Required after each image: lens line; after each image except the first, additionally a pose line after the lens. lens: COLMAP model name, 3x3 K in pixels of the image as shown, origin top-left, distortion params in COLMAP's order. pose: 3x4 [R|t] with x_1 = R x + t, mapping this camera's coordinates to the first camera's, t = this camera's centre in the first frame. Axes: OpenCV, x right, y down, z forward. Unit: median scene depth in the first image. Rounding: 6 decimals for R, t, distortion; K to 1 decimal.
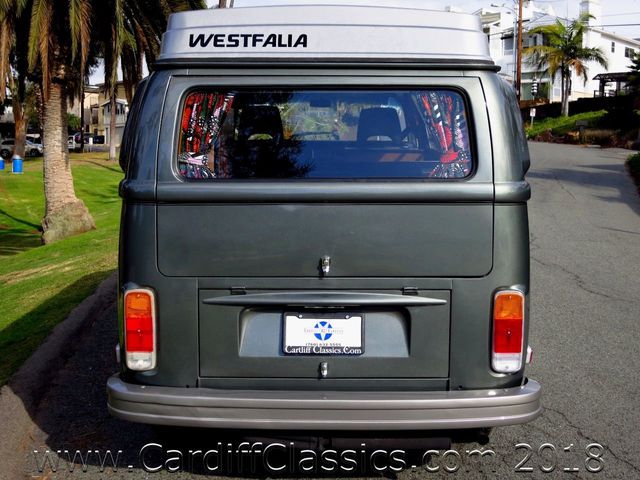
lens RADIAL K [[1013.3, 0, 320.0], [0, 1013.3, 240.0], [0, 0, 1]] dist [-0.017349, 0.007631]
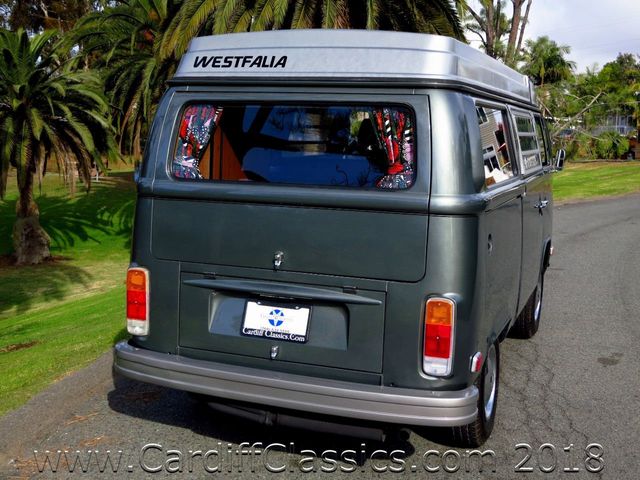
lens RADIAL K [[1013.3, 0, 320.0], [0, 1013.3, 240.0], [0, 0, 1]] dist [-0.017349, 0.007631]
pose [[0.908447, 0.068550, -0.412342, 0.505150], [-0.075461, 0.997149, -0.000480, -0.000029], [0.411133, 0.031552, 0.911029, -0.011156]]
